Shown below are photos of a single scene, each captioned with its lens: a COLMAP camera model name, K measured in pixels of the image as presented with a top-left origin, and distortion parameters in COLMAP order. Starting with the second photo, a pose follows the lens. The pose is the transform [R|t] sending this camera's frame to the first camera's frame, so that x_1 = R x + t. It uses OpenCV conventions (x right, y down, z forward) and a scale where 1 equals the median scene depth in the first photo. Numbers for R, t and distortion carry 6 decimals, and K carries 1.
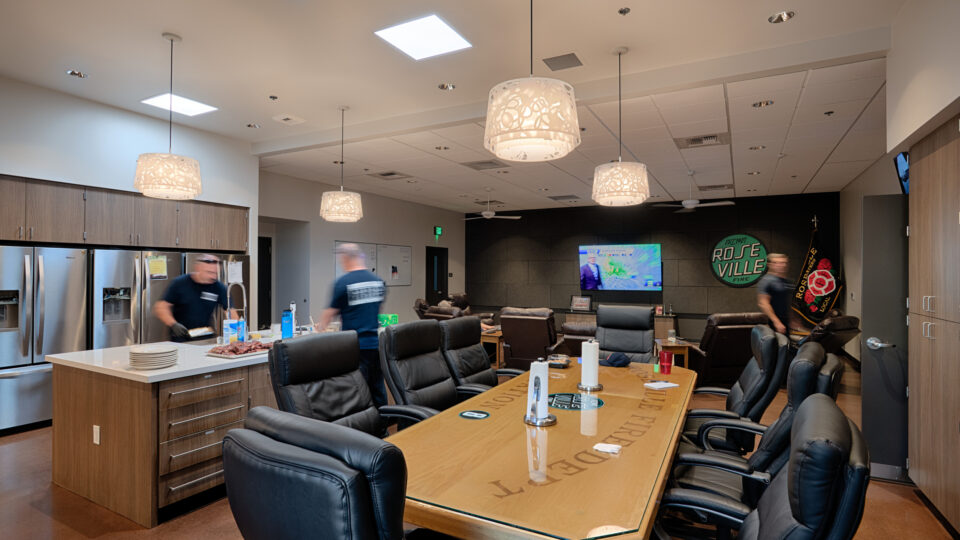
lens RADIAL K [[496.0, 0, 480.0], [0, 496.0, 270.0], [0, 0, 1]] dist [0.019816, -0.000185]
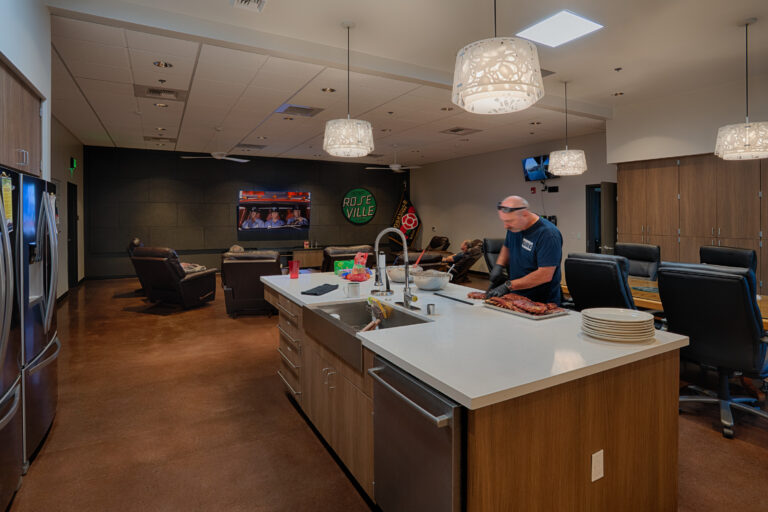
lens RADIAL K [[417.1, 0, 384.0], [0, 417.1, 256.0], [0, 0, 1]] dist [0.030680, -0.000019]
pose [[0.548595, -0.085027, 0.831754, -0.530475], [-0.004210, 0.994522, 0.104443, -0.004311], [-0.836078, -0.060799, 0.545232, 0.306220]]
